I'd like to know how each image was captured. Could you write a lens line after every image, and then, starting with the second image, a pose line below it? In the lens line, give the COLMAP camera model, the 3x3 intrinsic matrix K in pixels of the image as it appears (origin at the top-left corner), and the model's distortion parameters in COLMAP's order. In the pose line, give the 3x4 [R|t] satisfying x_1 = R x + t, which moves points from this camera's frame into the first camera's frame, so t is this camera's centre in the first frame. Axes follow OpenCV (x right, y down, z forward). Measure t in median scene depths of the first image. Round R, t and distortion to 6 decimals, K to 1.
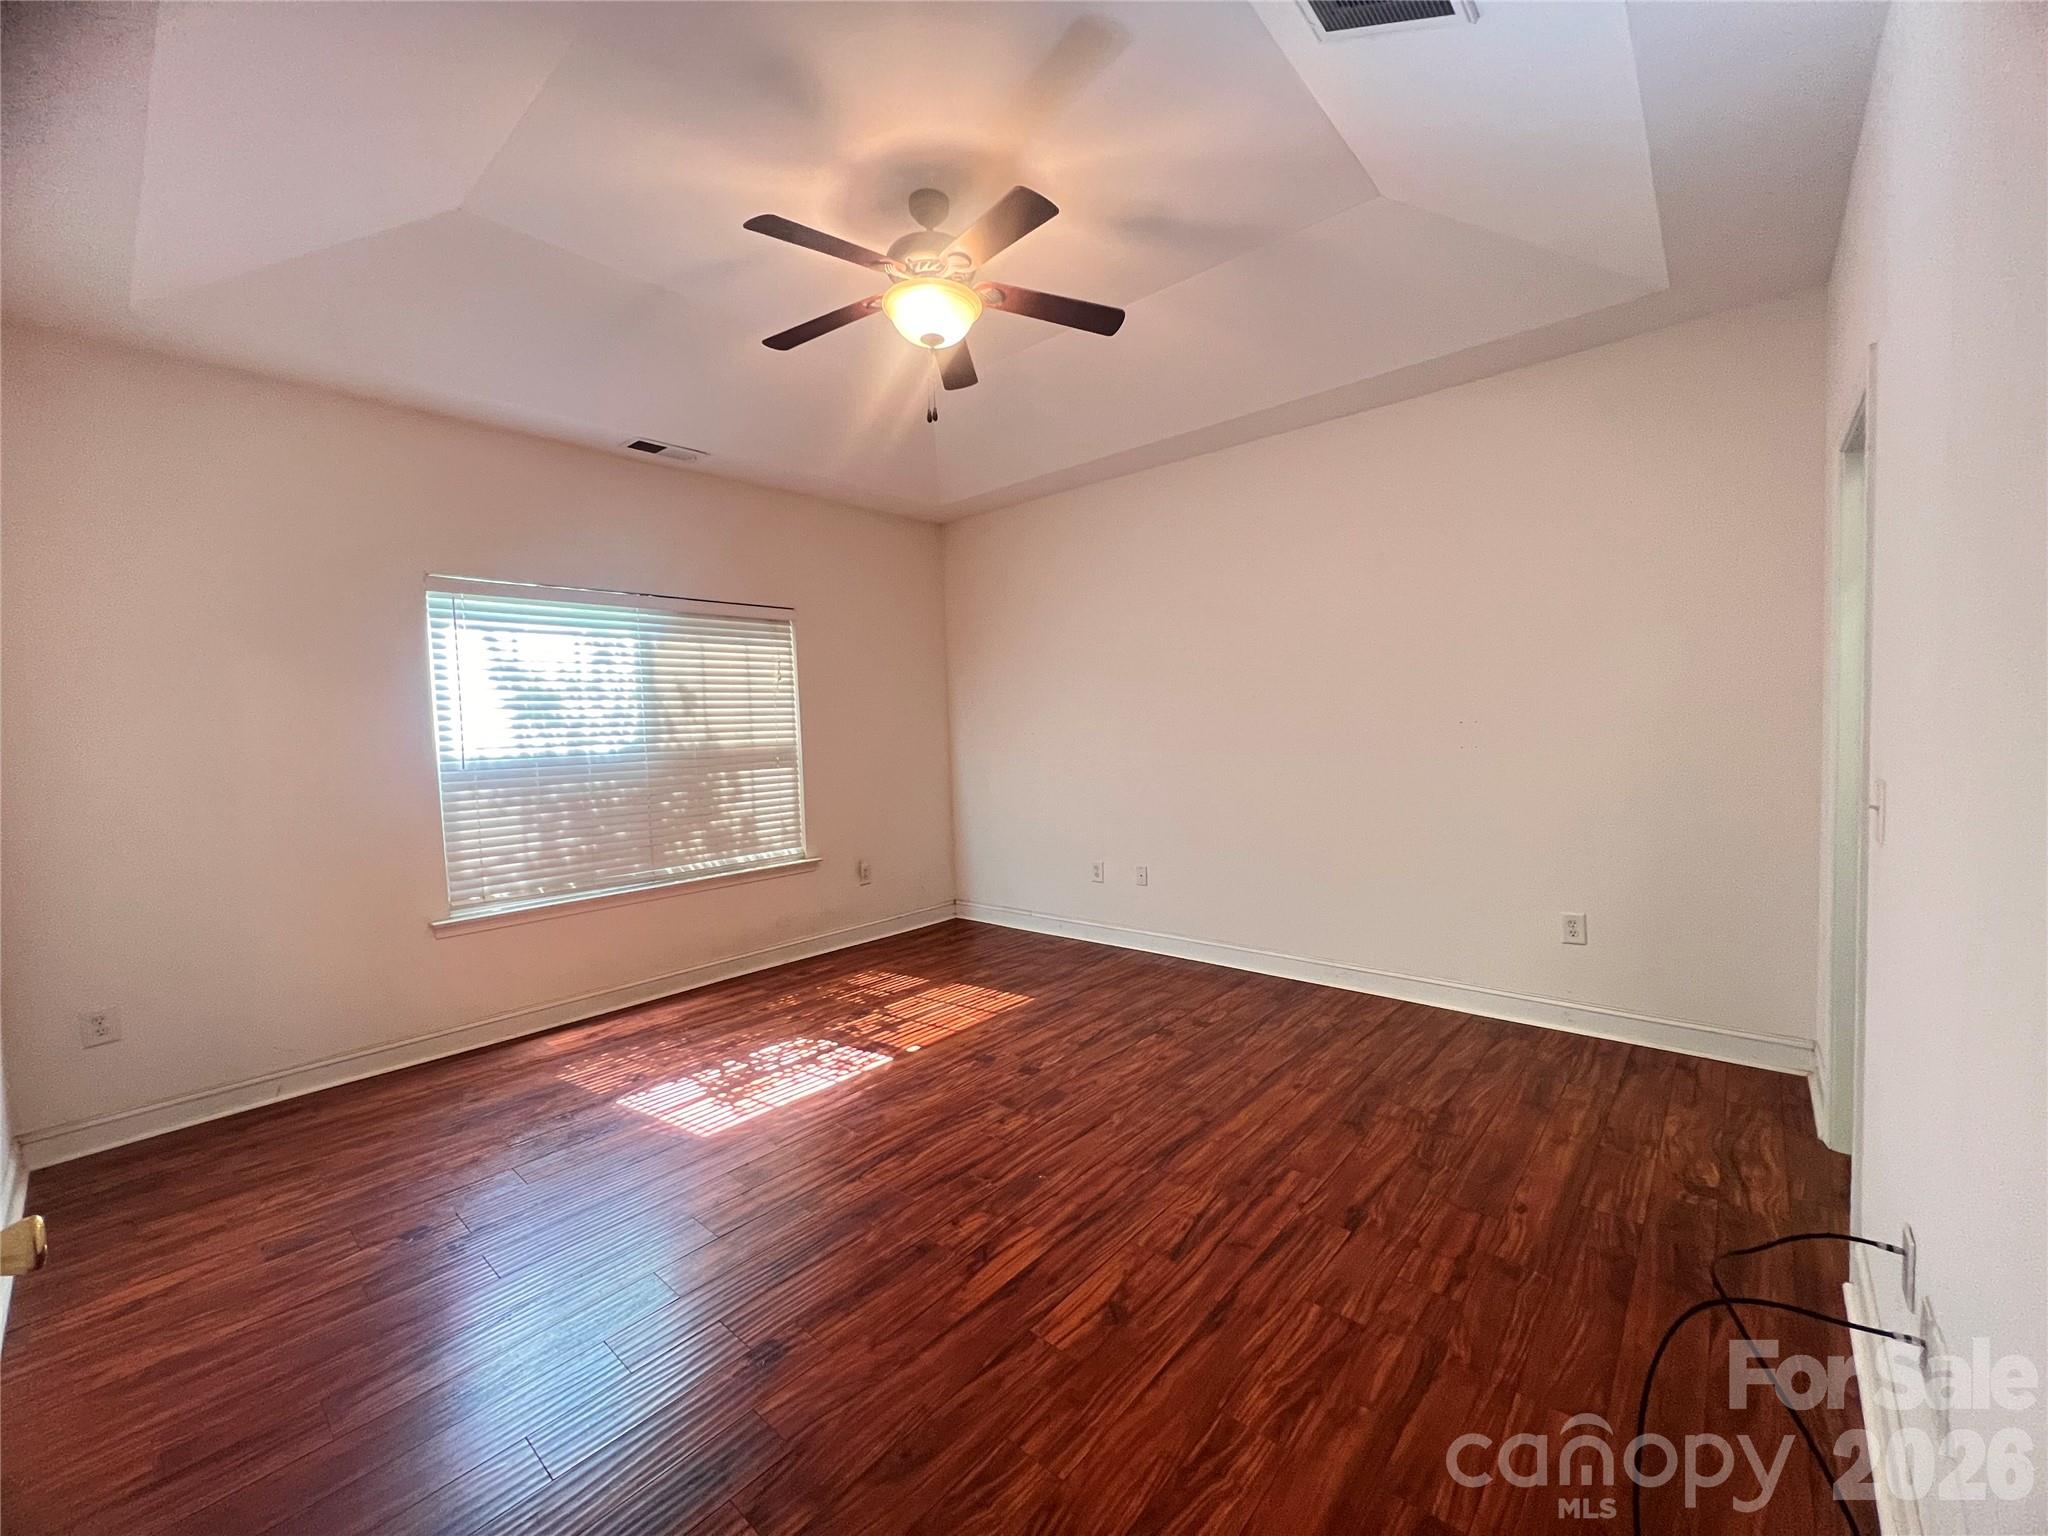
lens RADIAL K [[818.1, 0, 1012.7], [0, 818.1, 769.0], [0, 0, 1]] dist [-0.001017, 0.000425]
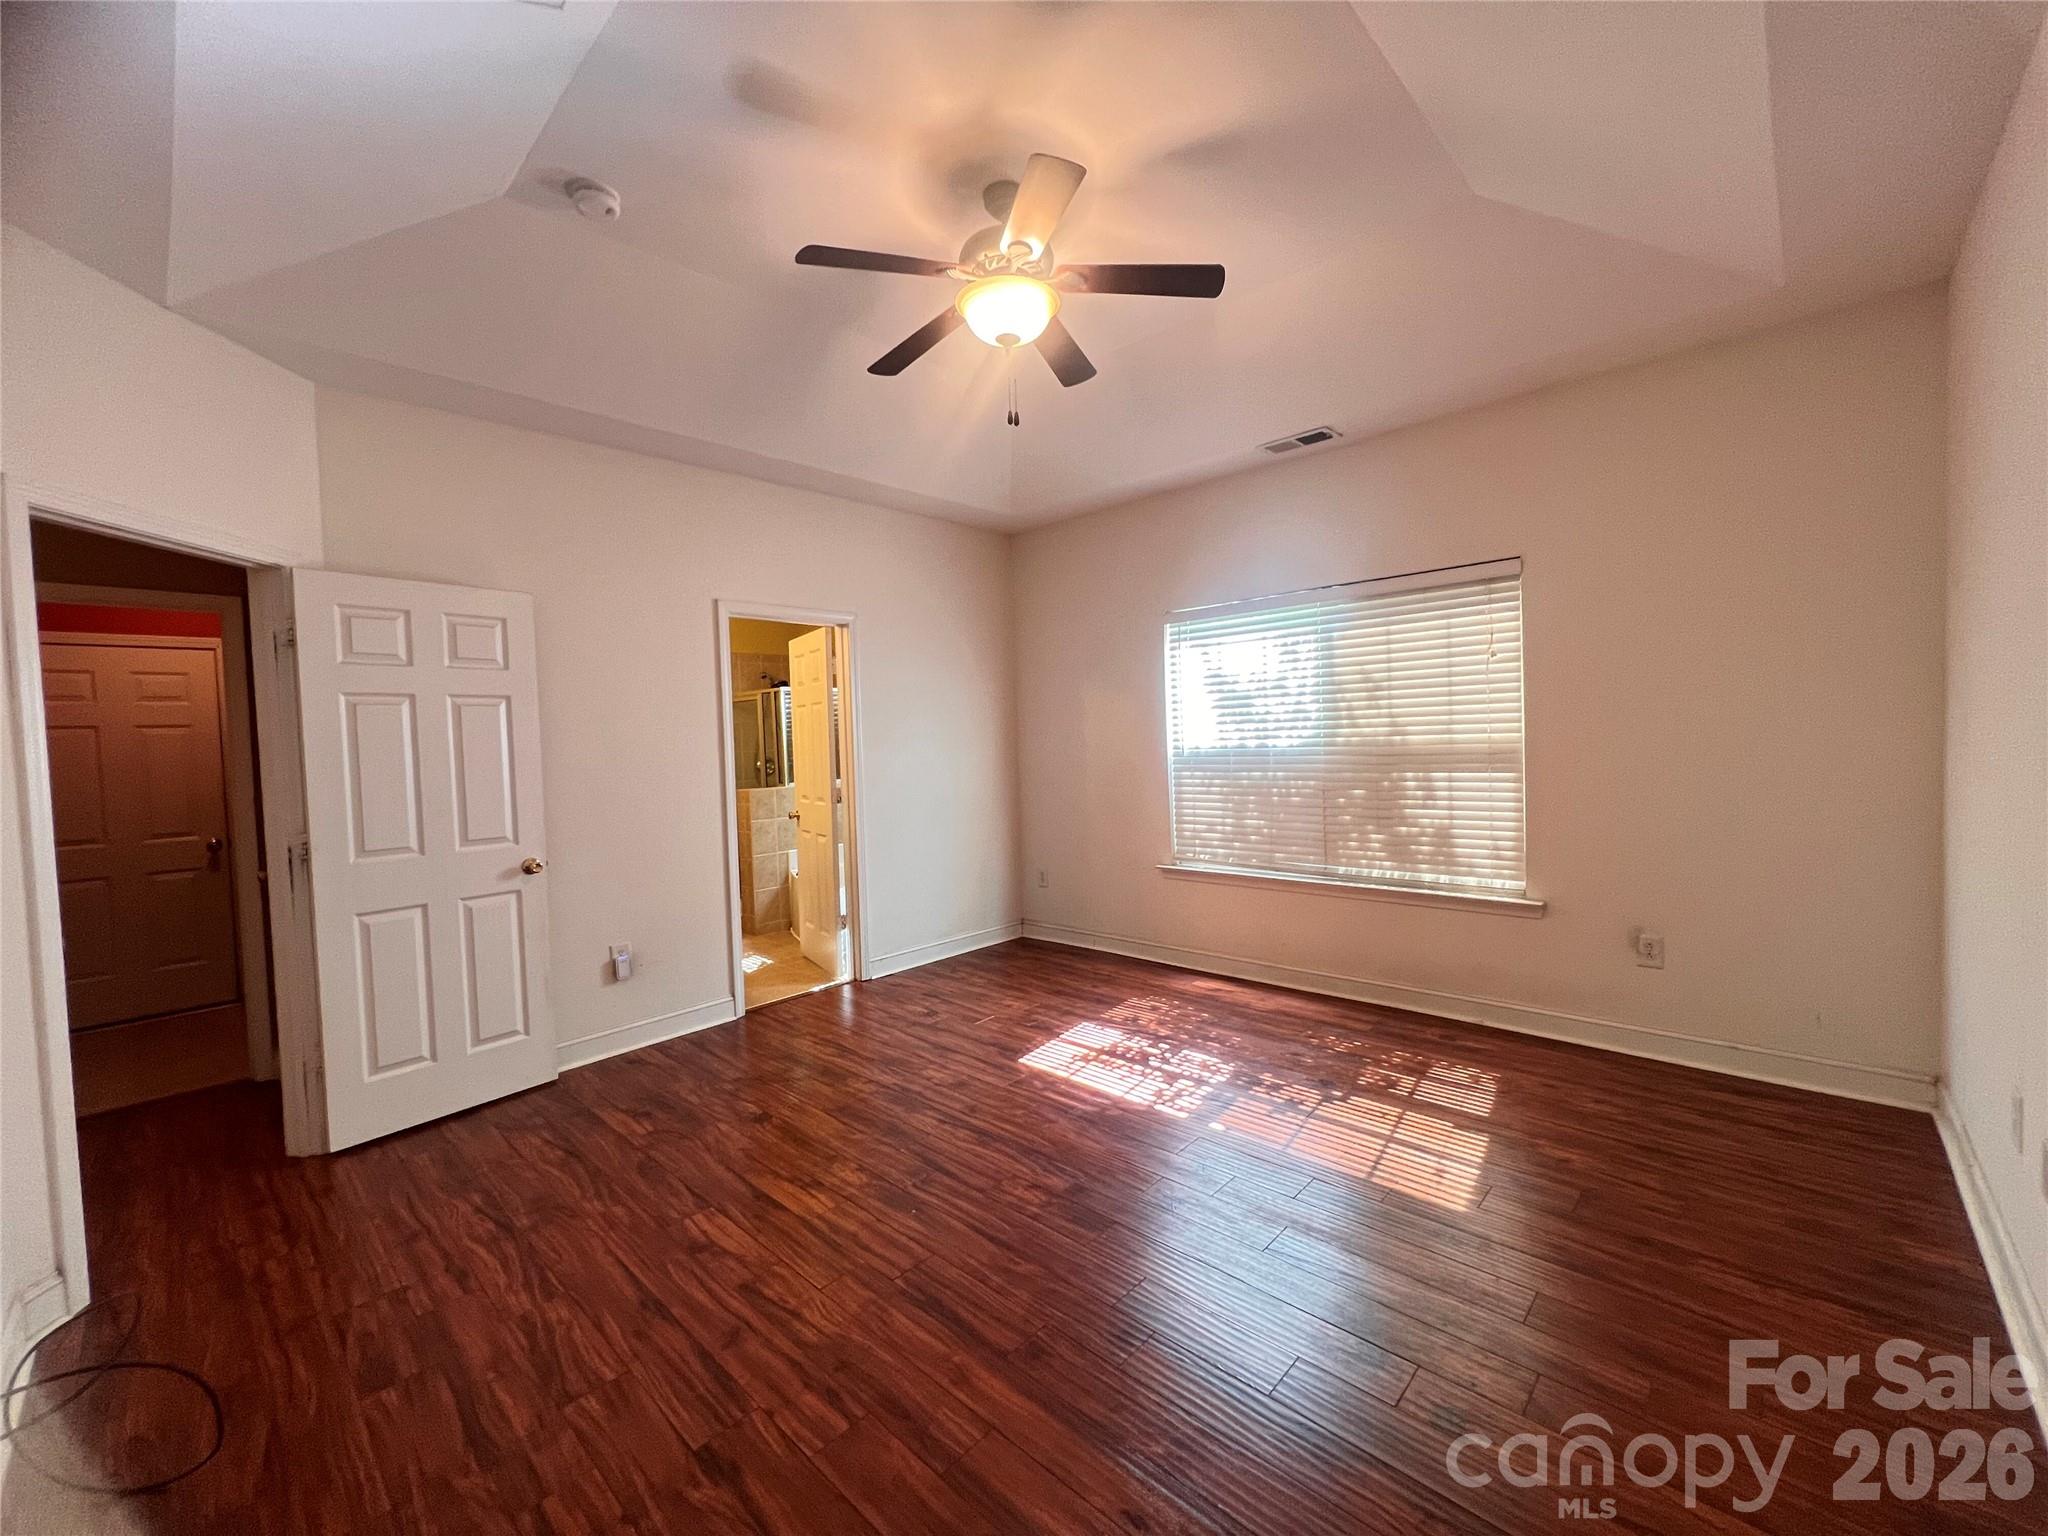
lens RADIAL K [[821.1, 0, 1018.2], [0, 821.1, 766.9], [0, 0, 1]] dist [-0.000929, 0.000199]
pose [[-0.029897, 0.068948, -0.997172, 0.598832], [-0.017462, 0.997430, 0.069489, -0.063067], [0.999400, 0.019490, -0.028616, 0.703259]]
